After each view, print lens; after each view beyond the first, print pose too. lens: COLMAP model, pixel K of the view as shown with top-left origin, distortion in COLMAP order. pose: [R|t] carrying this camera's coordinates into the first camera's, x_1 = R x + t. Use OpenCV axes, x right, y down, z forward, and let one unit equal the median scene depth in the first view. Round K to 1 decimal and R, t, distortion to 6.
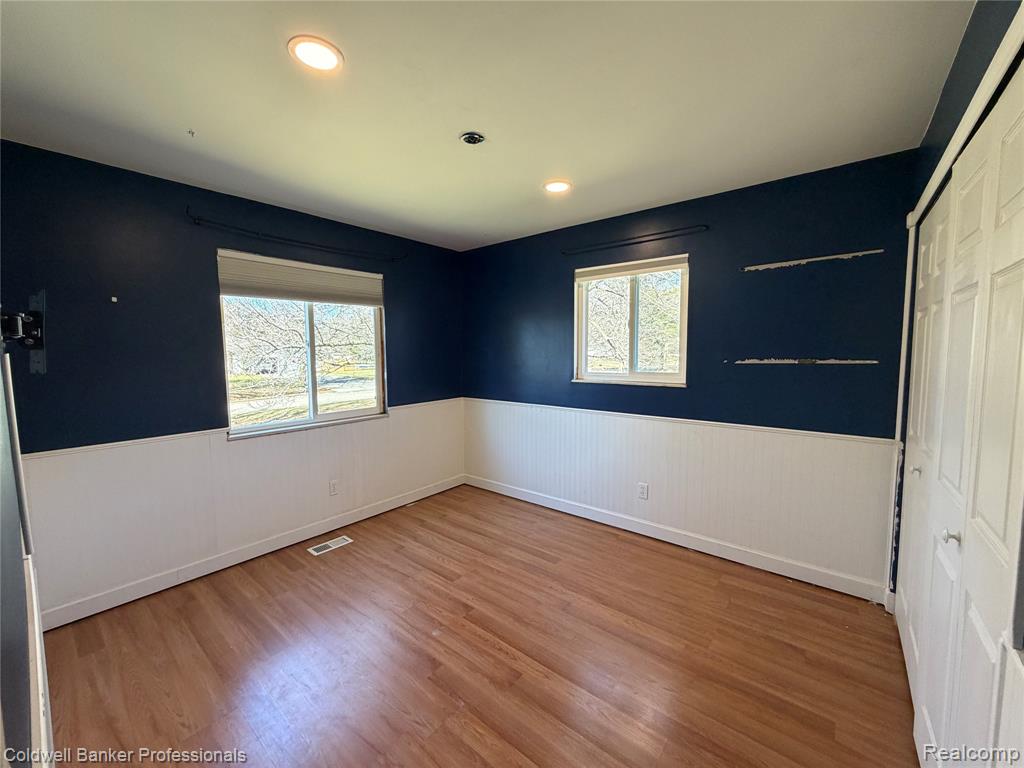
lens RADIAL K [[406.1, 0, 511.9], [0, 406.1, 383.0], [0, 0, 1]] dist [-0.000773, -0.000788]
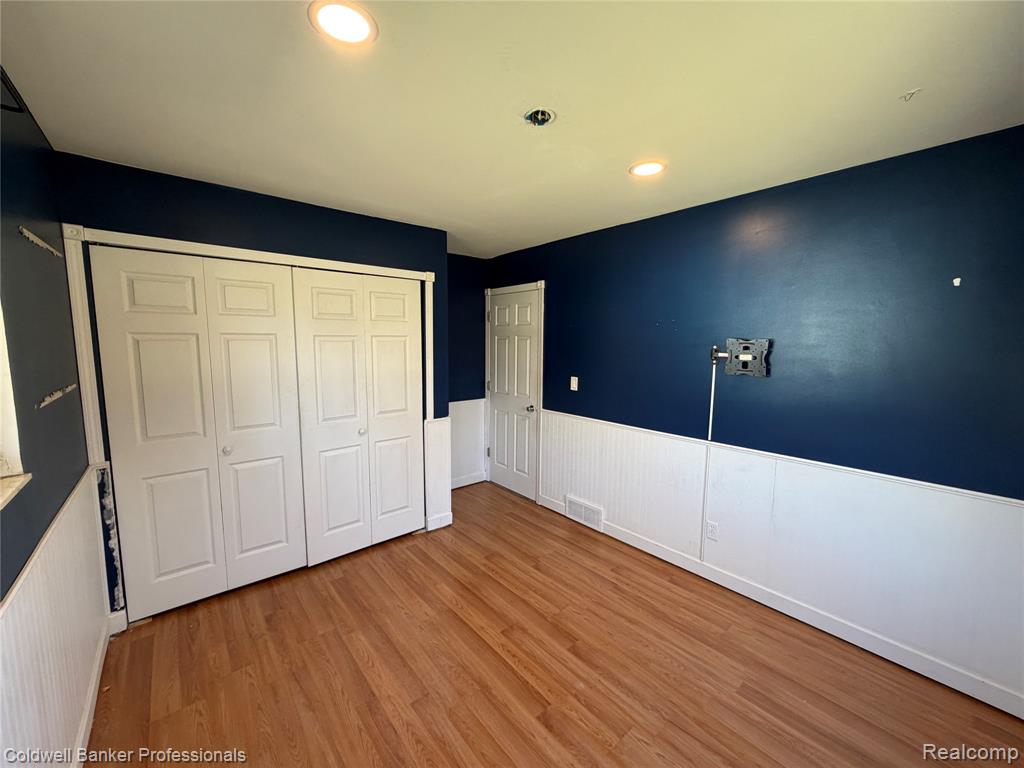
lens RADIAL K [[406.1, 0, 513.5], [0, 406.1, 384.4], [0, 0, 1]] dist [-0.000773, -0.000788]
pose [[-0.983149, -0.022042, 0.181475, -0.200383], [0.012544, 0.982231, 0.187258, -0.226579], [-0.182378, 0.186379, -0.965402, 1.864033]]
